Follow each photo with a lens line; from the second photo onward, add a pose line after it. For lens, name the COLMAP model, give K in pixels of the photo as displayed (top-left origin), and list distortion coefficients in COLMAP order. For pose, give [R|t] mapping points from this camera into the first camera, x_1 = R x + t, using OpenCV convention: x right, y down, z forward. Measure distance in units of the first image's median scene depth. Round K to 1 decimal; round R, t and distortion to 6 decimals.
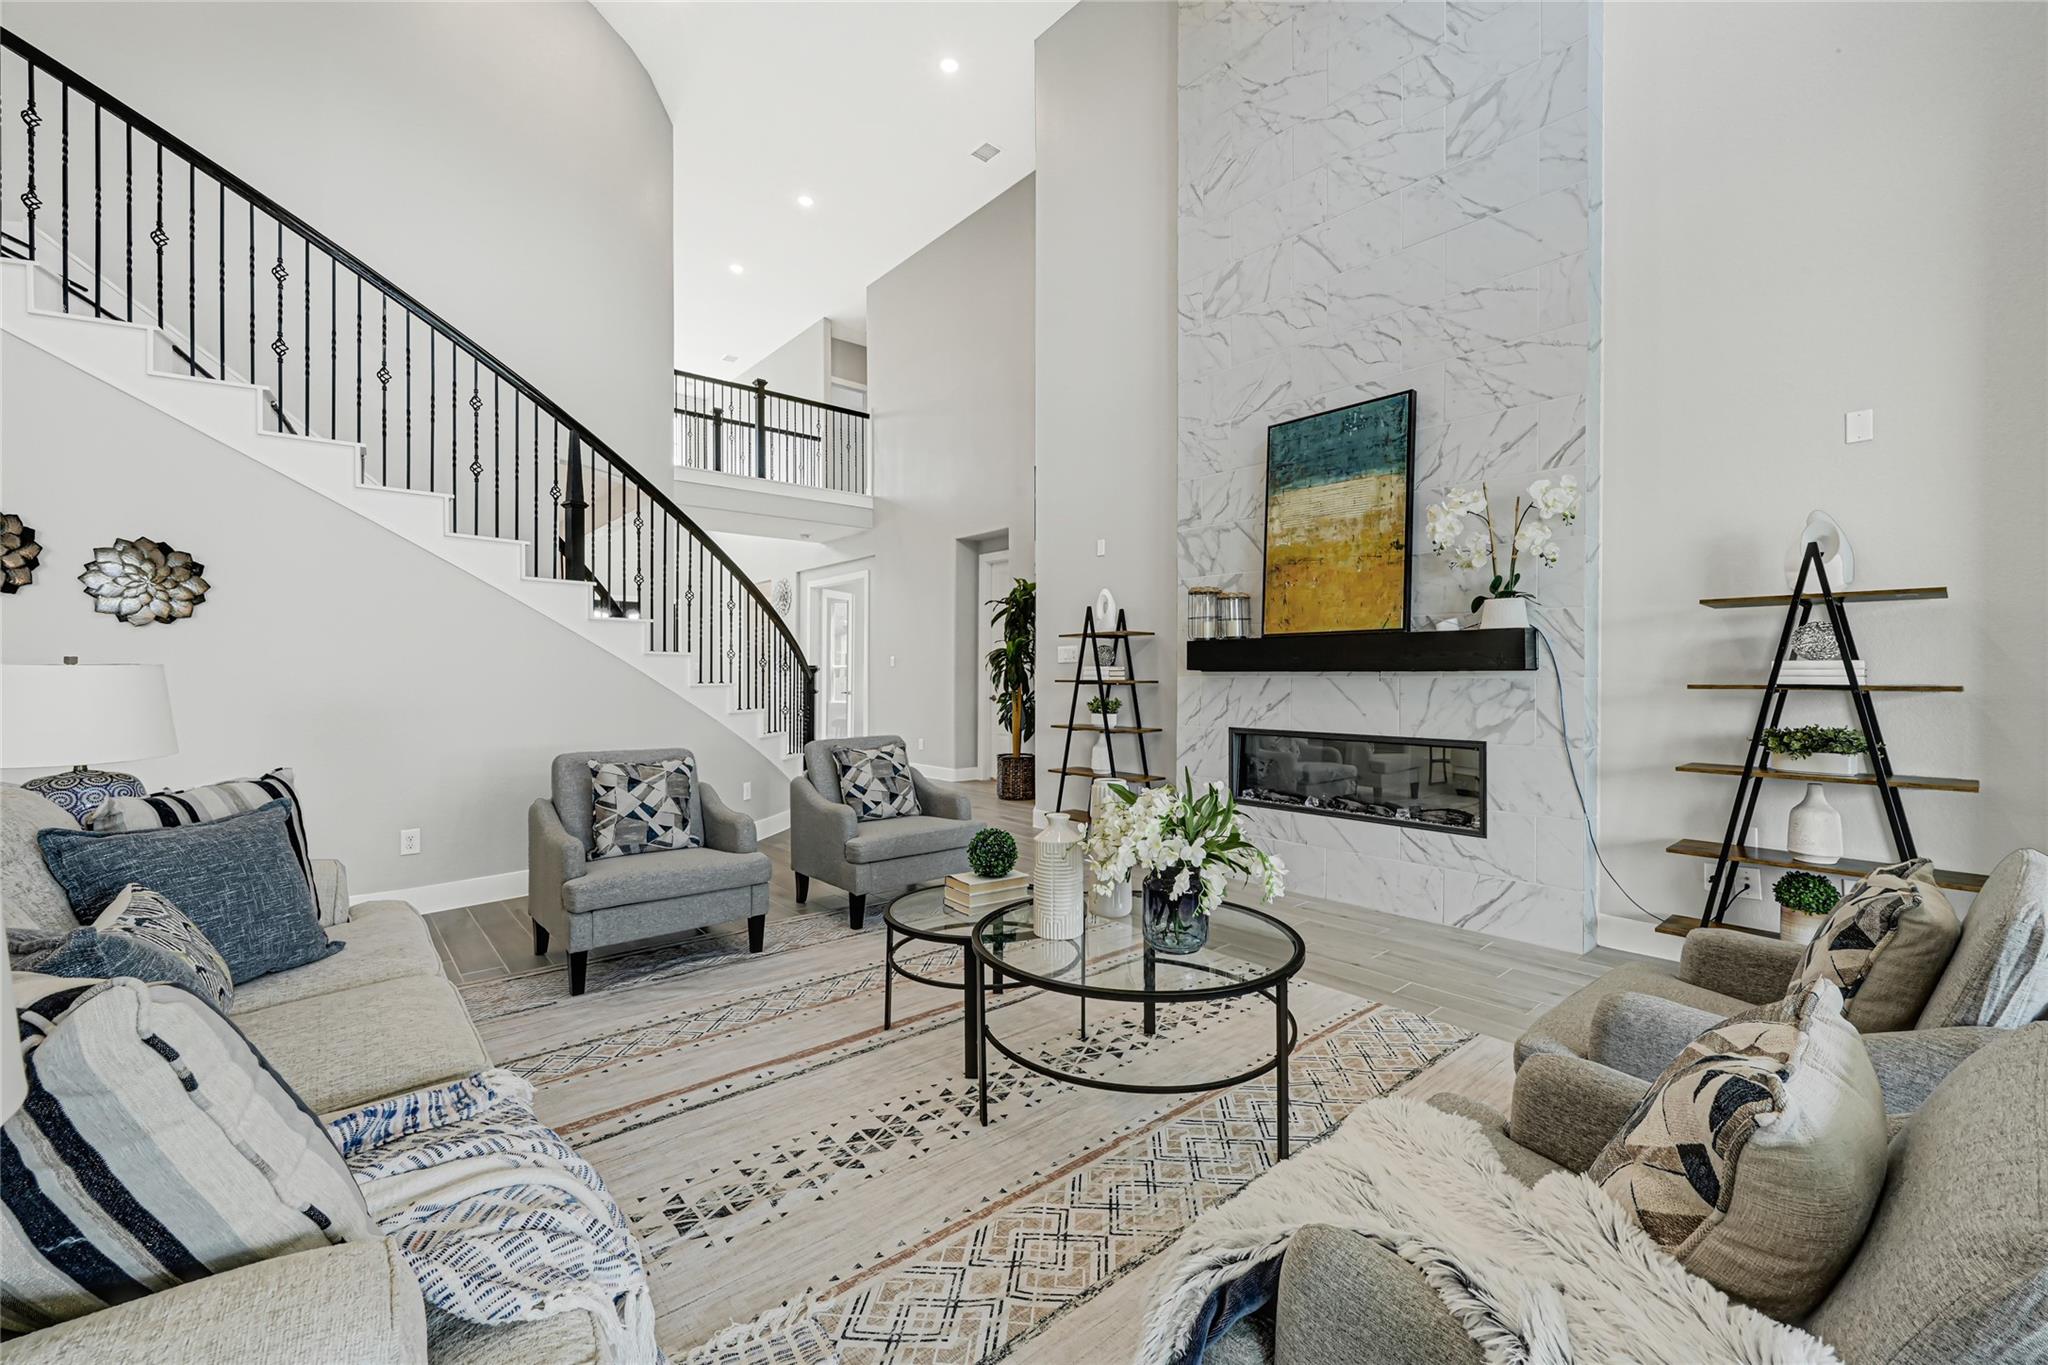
lens RADIAL K [[839.1, 0, 1022.7], [0, 839.1, 674.9], [0, 0, 1]] dist [-0.001723, -0.000069]
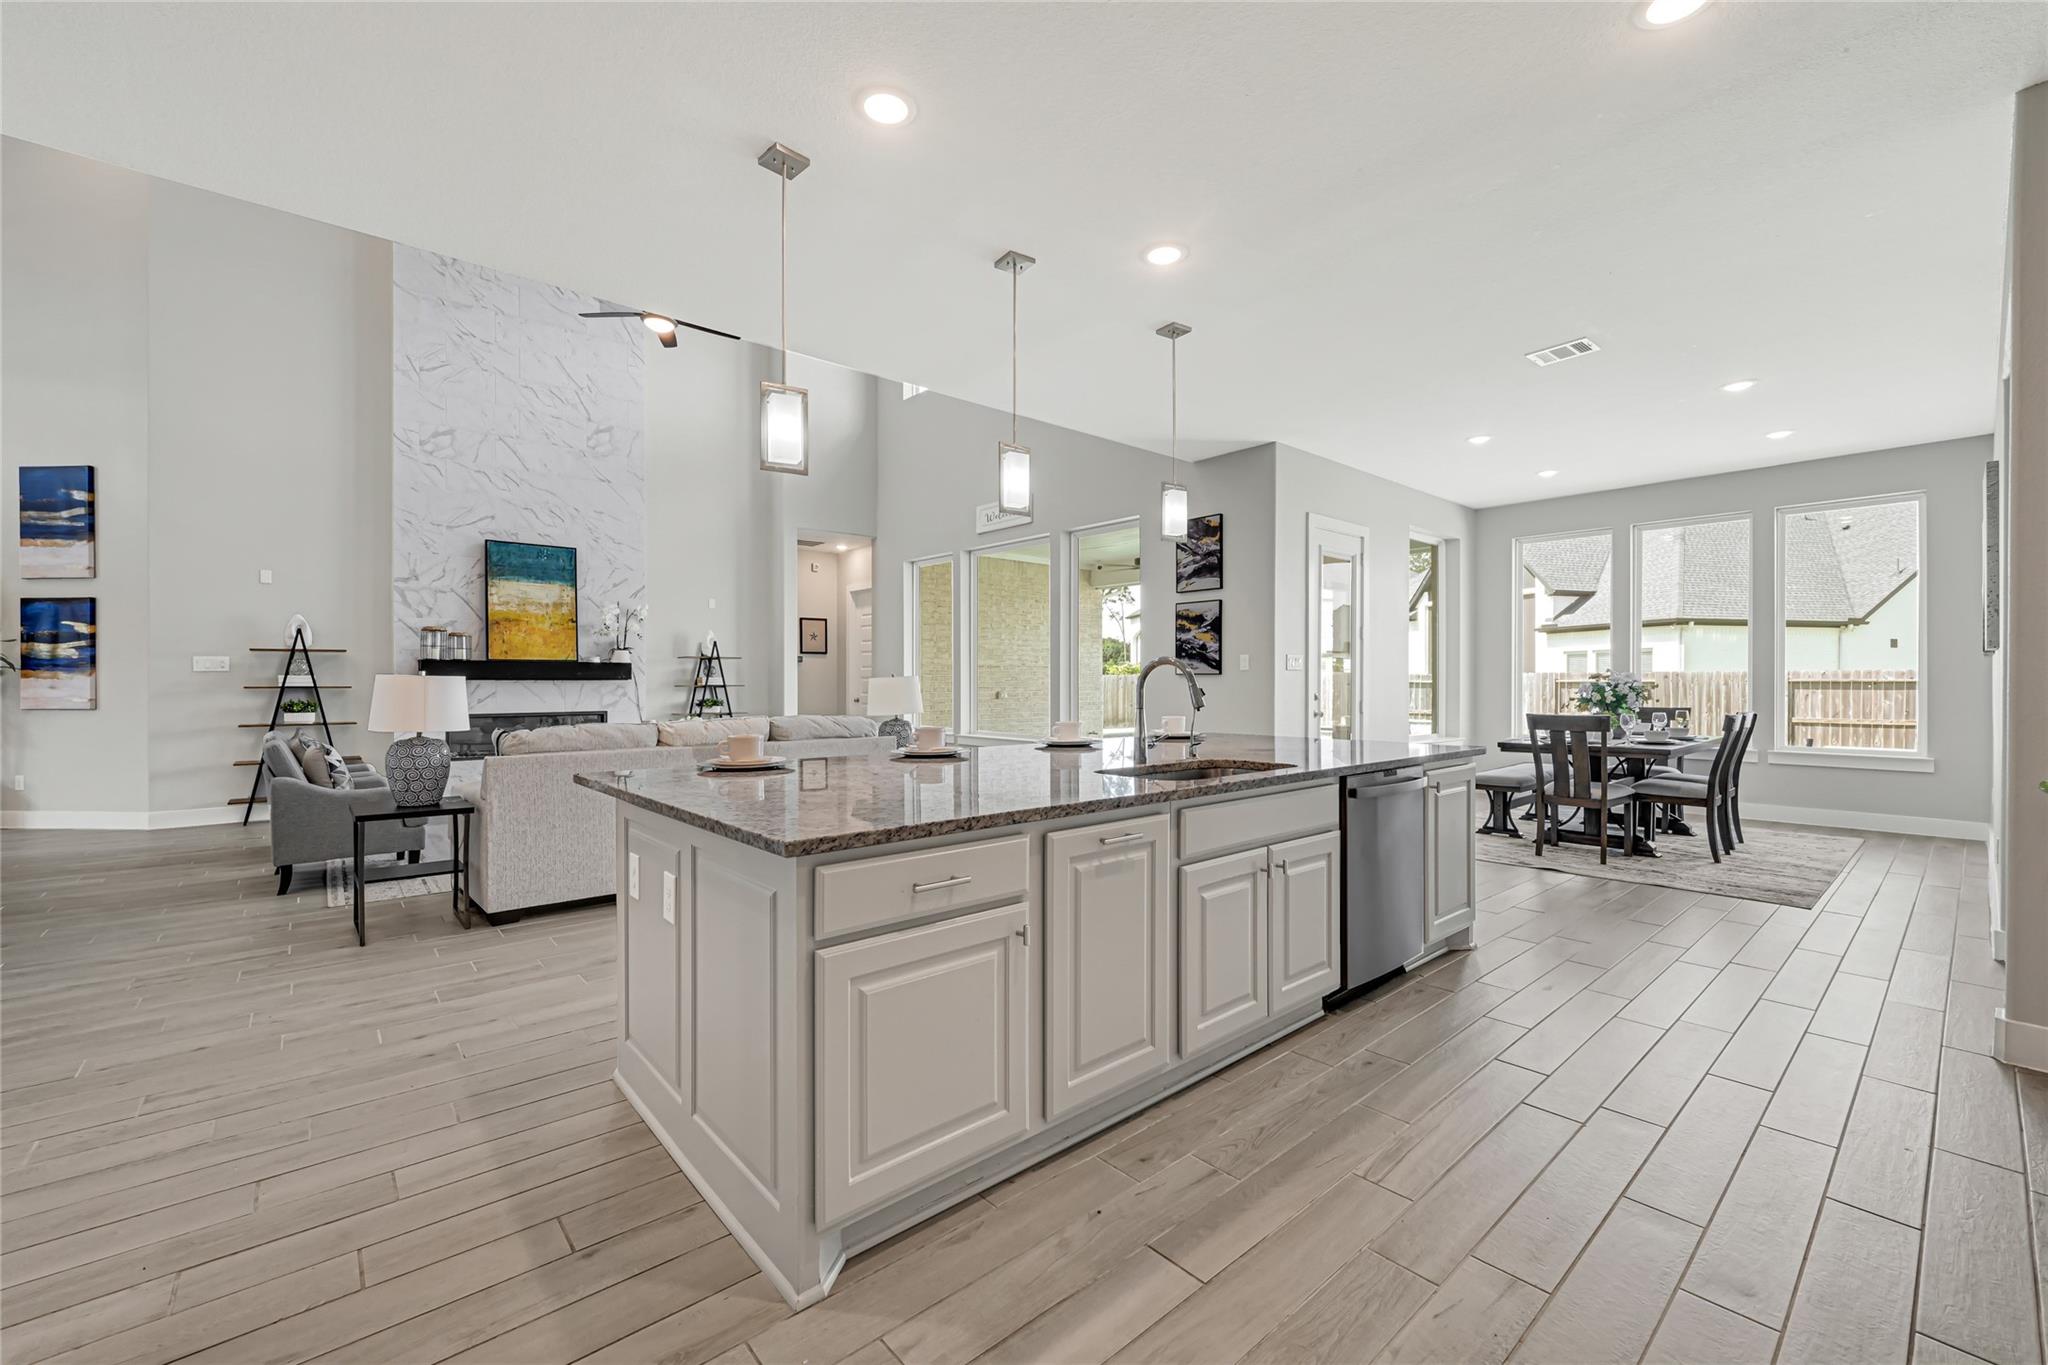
lens RADIAL K [[839.1, 0, 1022.9], [0, 839.1, 685.2], [0, 0, 1]] dist [-0.001723, -0.000069]
pose [[-0.010991, -0.002482, 0.999937, -1.591989], [0.000356, 0.999997, 0.002486, 0.003035], [-0.999940, 0.000384, -0.010990, -0.107046]]
